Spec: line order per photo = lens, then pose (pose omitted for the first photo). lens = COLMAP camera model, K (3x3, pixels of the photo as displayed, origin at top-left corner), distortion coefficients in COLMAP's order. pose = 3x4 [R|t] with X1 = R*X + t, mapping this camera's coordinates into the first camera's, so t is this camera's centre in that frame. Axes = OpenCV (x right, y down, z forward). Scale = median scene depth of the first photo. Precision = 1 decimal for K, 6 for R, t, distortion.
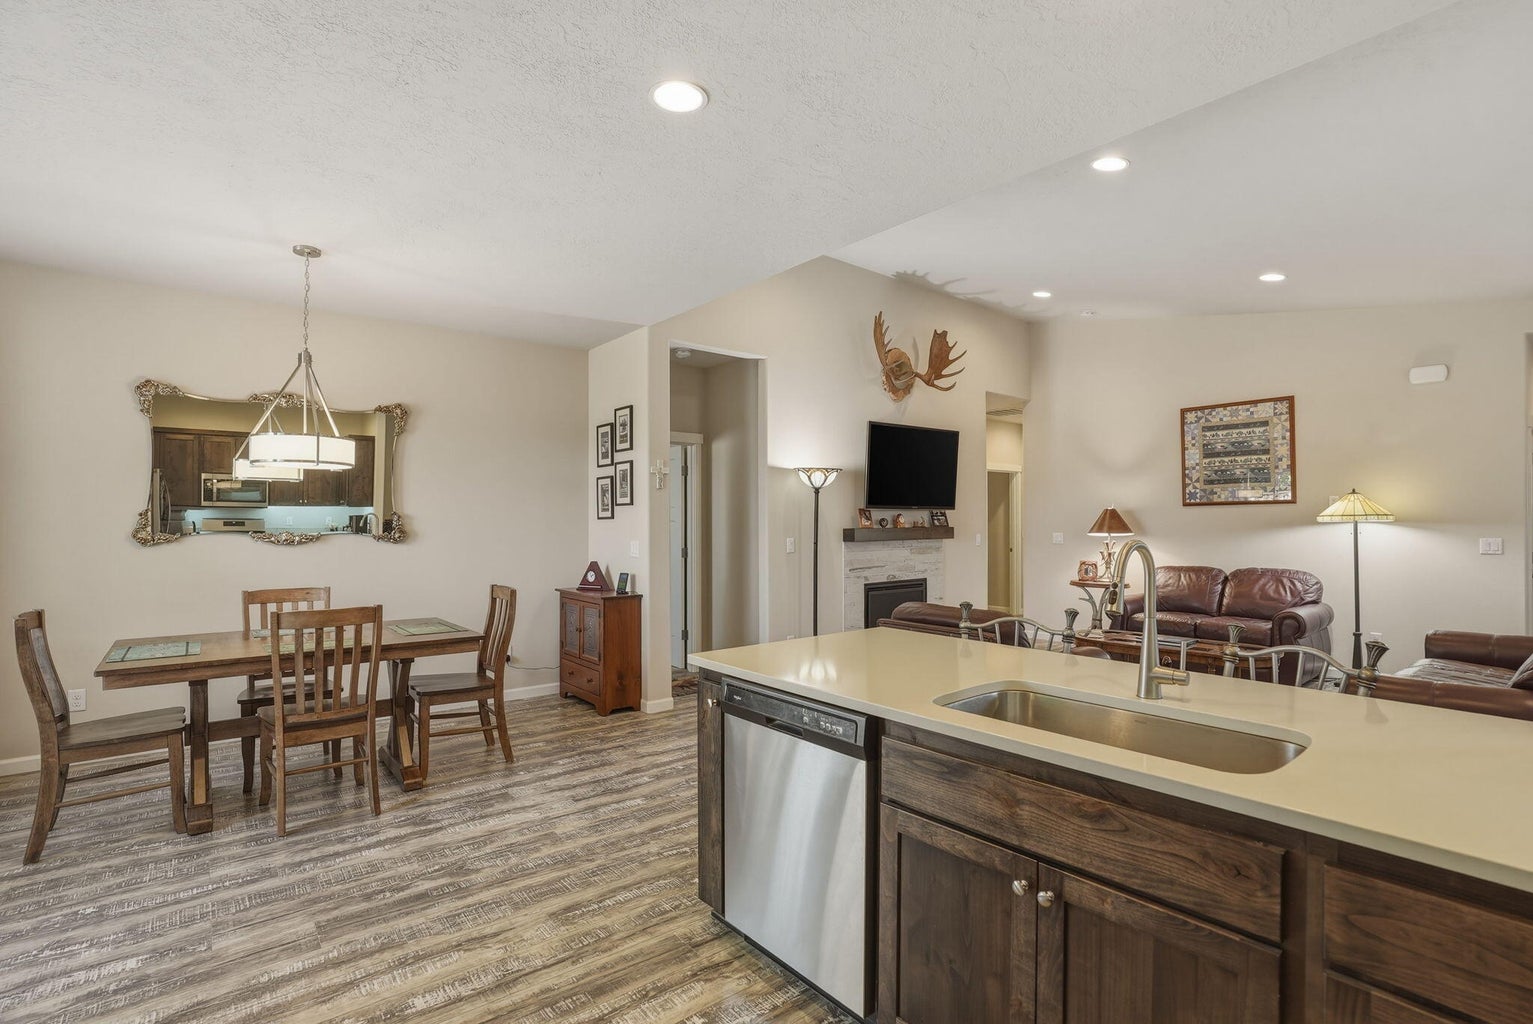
lens RADIAL K [[717.5, 0, 751.9], [0, 717.5, 522.6], [0, 0, 1]] dist [-0.032861, 0.007242]
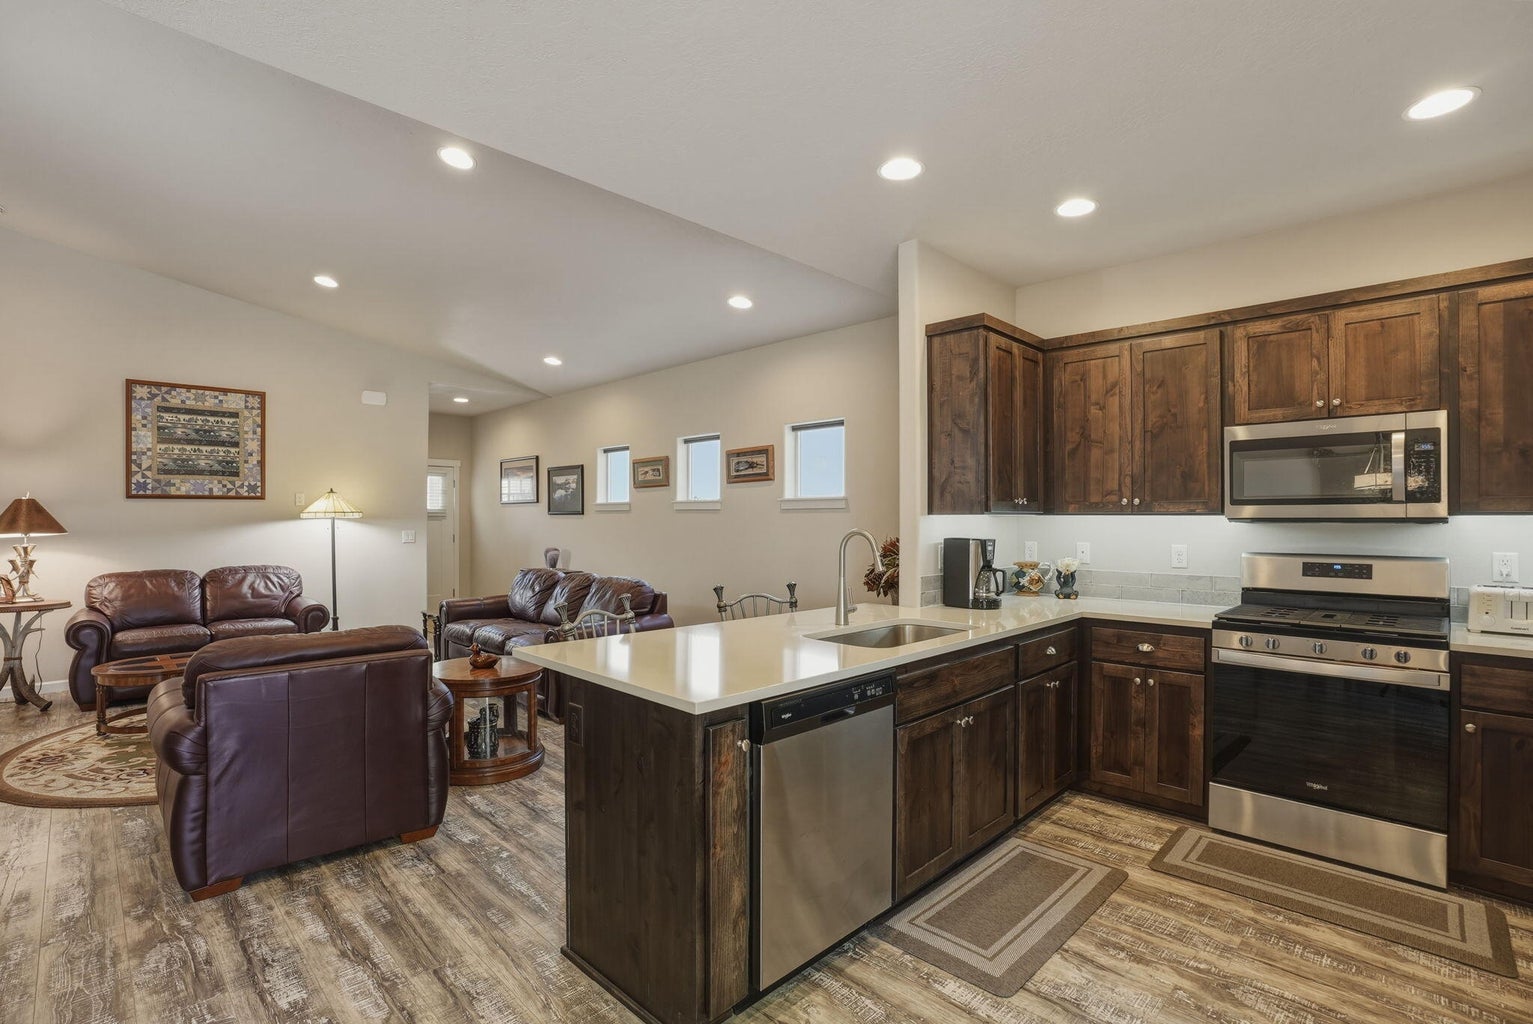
lens RADIAL K [[717.5, 0, 781.4], [0, 717.5, 514.7], [0, 0, 1]] dist [-0.032861, 0.007242]
pose [[-0.121894, 0.007237, 0.992517, -0.306674], [-0.001769, 0.999970, -0.007508, 0.000504], [-0.992542, -0.002671, -0.121877, 0.377749]]
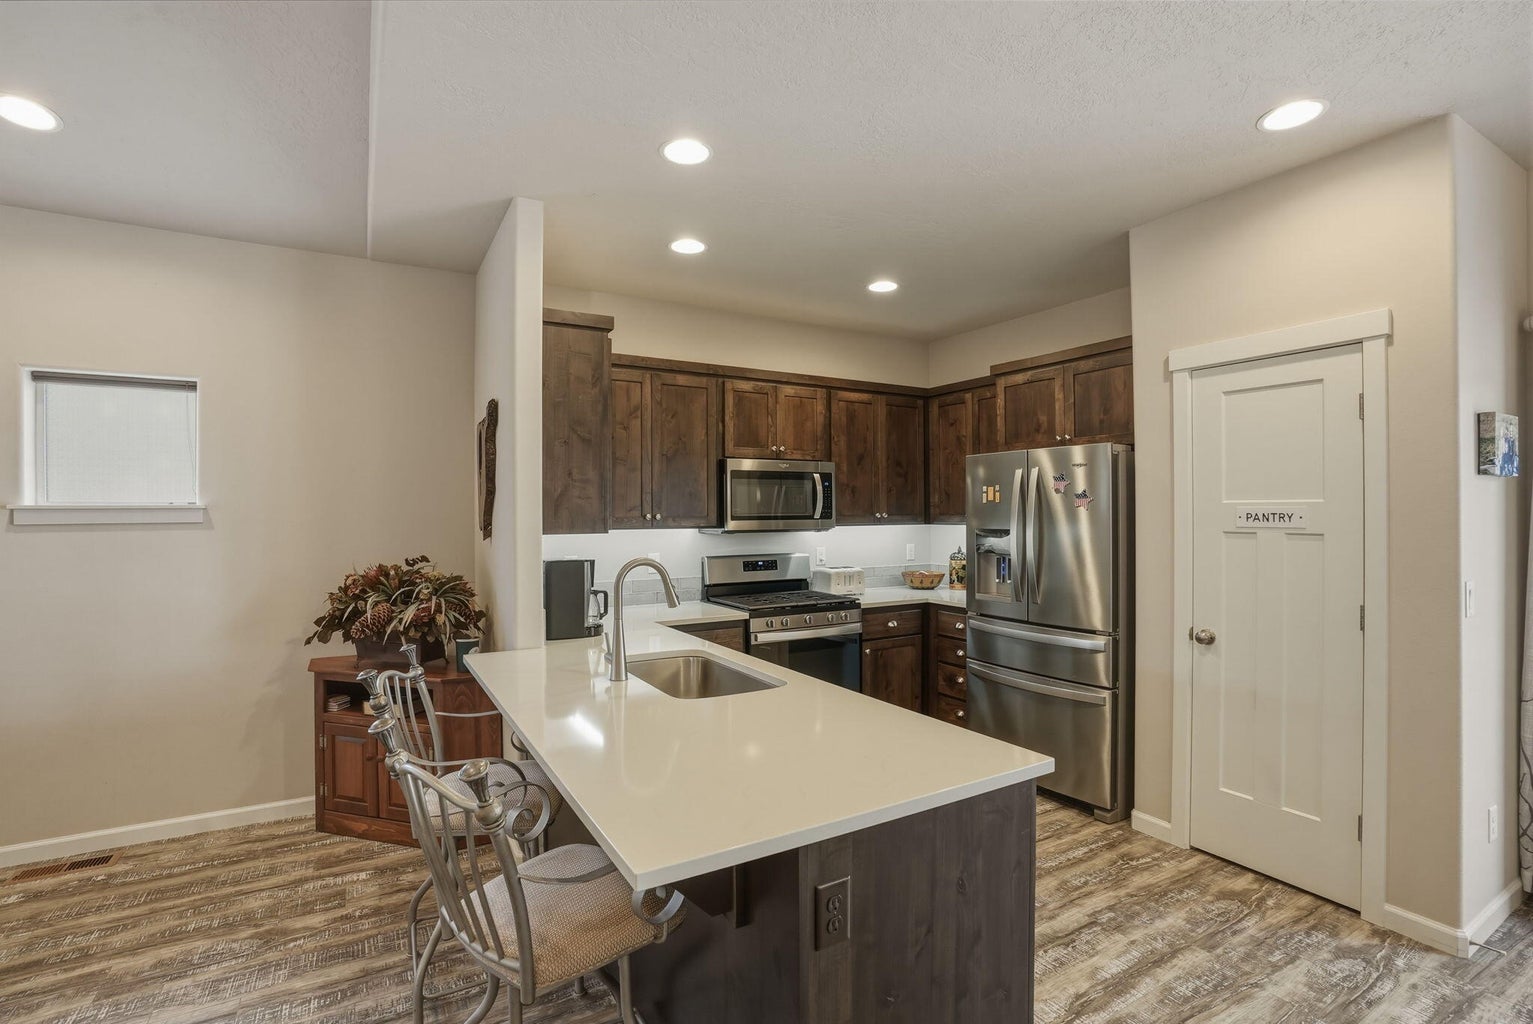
lens RADIAL K [[717.5, 0, 780.8], [0, 717.5, 517.4], [0, 0, 1]] dist [-0.032861, 0.007242]
pose [[-0.988182, 0.008977, 0.153024, 0.002536], [0.009829, 0.999940, 0.004814, -0.015633], [-0.152971, 0.006261, -0.988211, 0.629534]]
